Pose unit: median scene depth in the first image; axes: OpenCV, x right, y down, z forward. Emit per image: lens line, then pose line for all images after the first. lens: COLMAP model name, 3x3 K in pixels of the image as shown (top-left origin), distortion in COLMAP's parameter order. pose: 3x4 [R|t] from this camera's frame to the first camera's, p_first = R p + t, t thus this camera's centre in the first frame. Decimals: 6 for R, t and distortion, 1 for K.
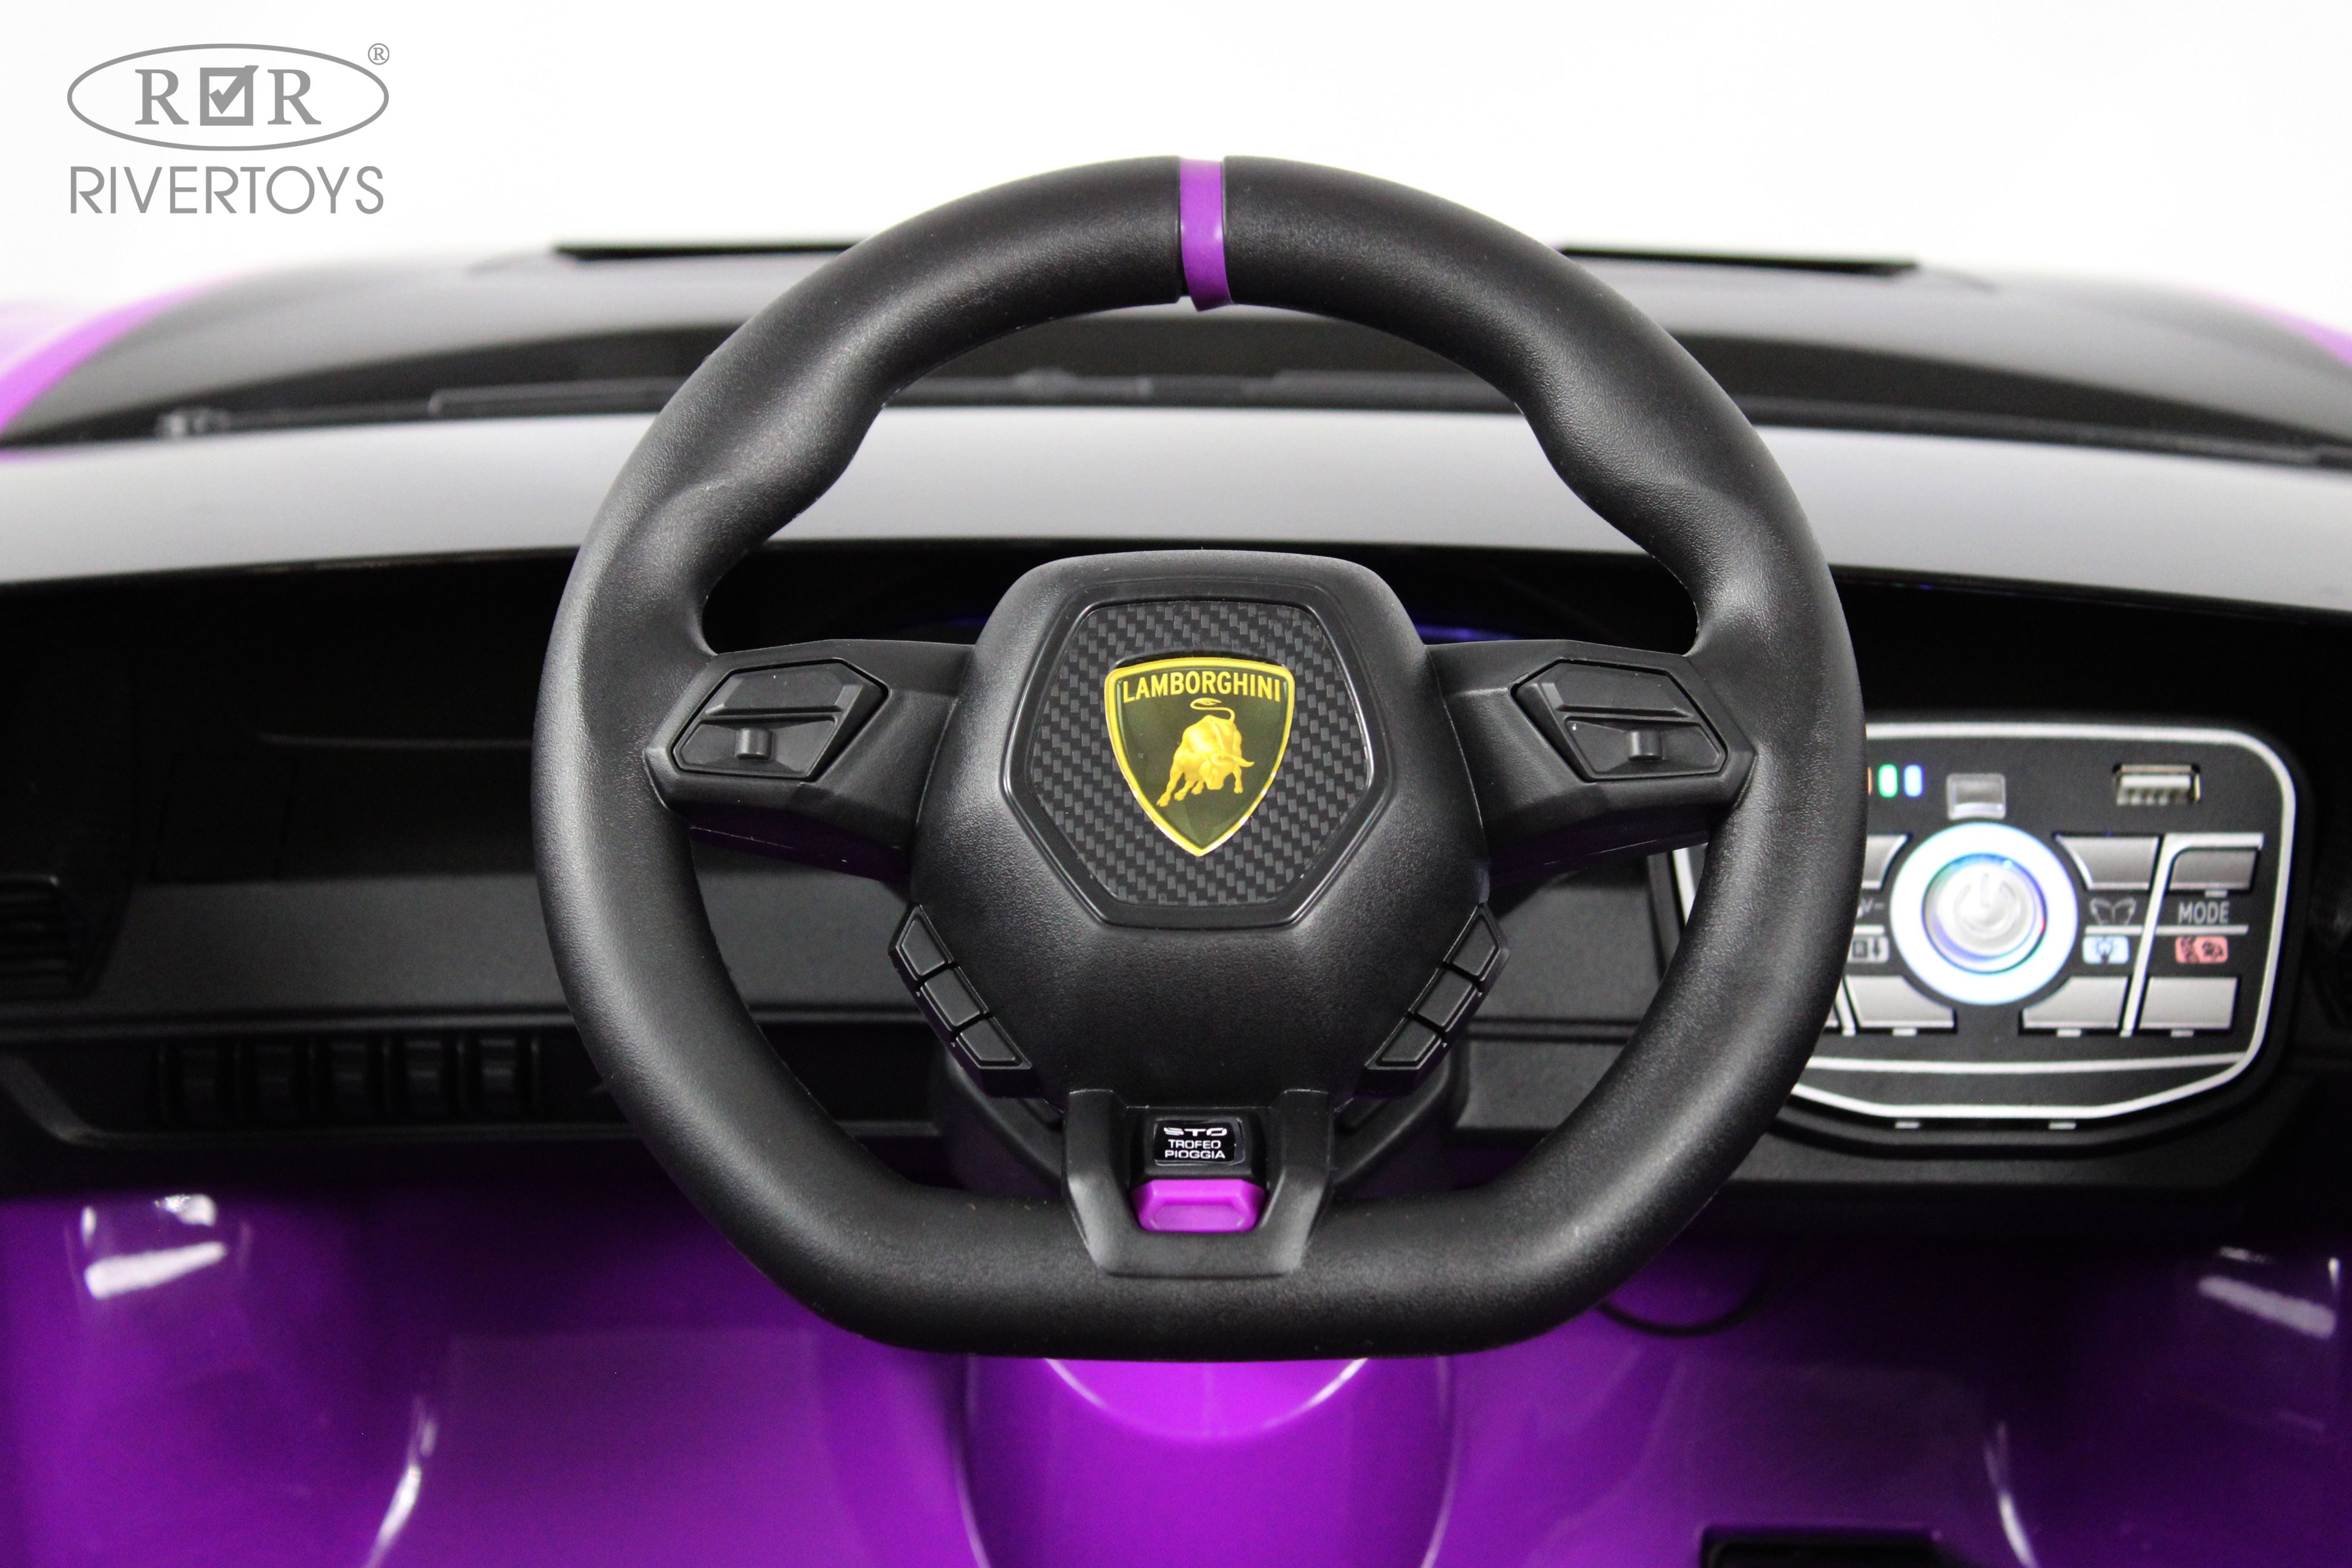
lens RADIAL K [[5389.2, 0, 1180.9], [0, 5389.2, 780.1], [0, 0, 1]] dist [-0.085126, 0.000000]
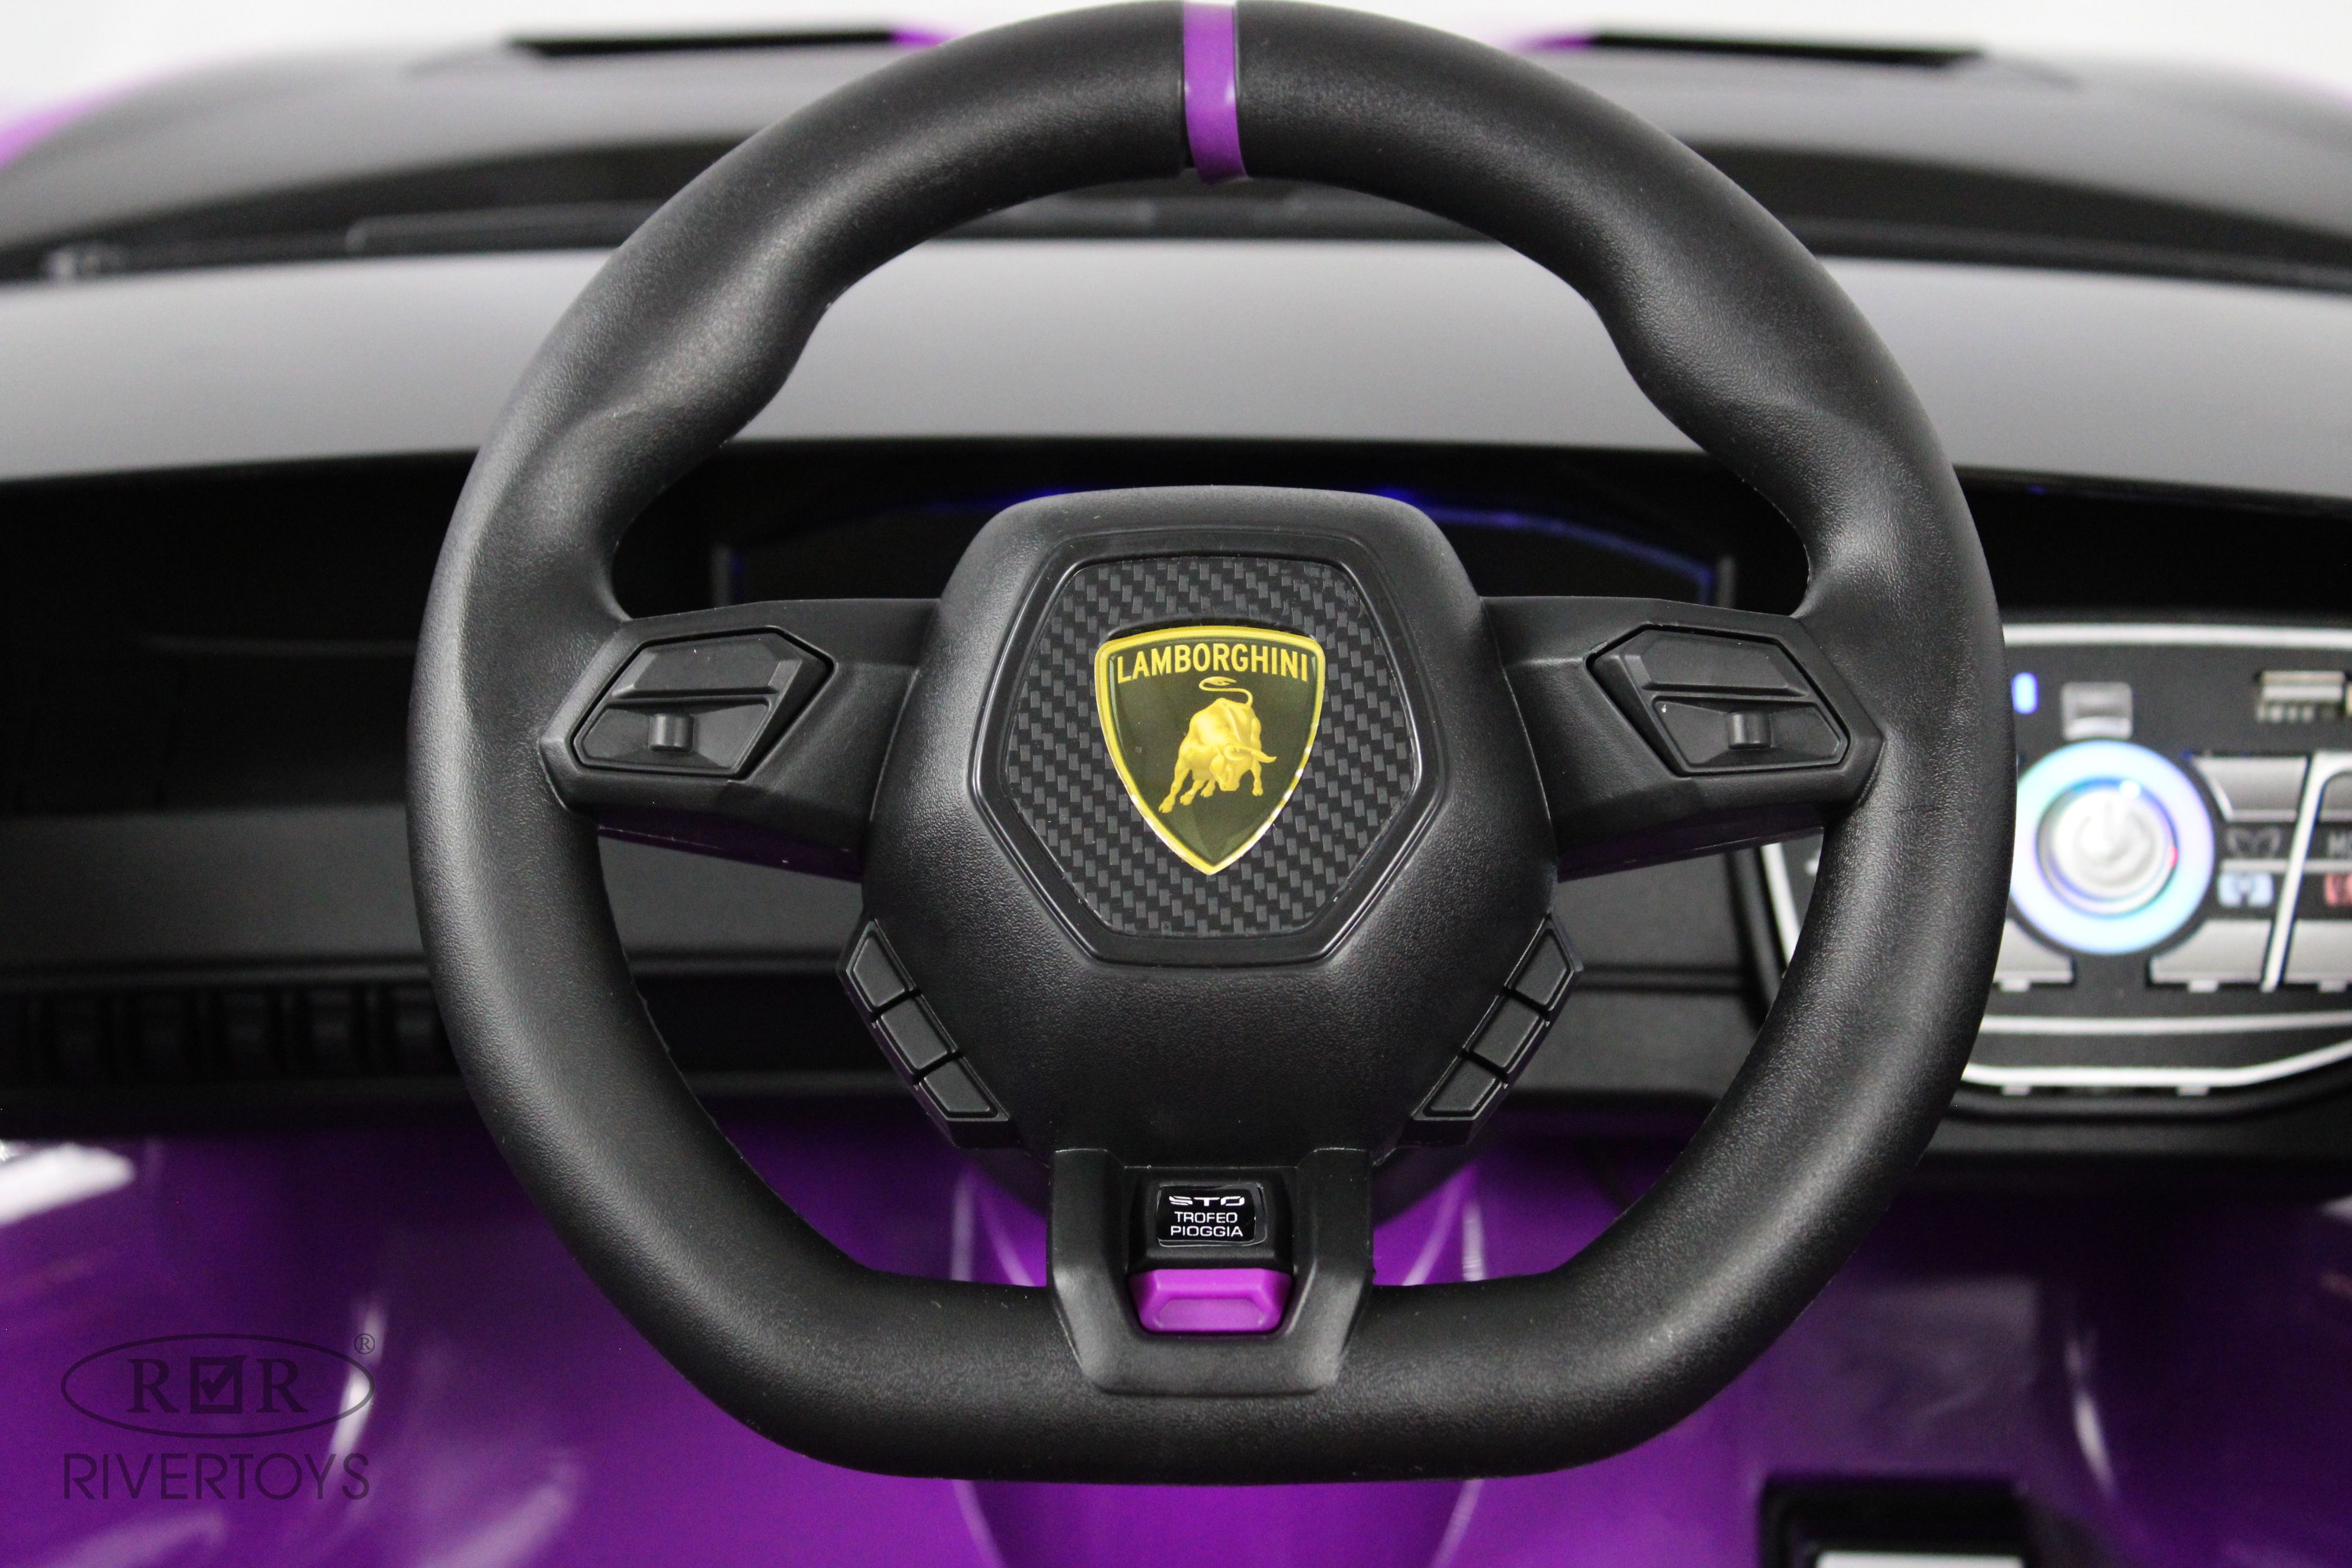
lens RADIAL K [[4655.7, 0, 1167.3], [0, 4655.7, 792.4], [0, 0, 1]] dist [-0.040373, 0.000000]
pose [[0.999982, -0.004208, -0.004223, -0.000128], [0.004570, 0.995964, 0.089641, -0.061205], [0.003829, -0.089658, 0.995965, 0.287701]]
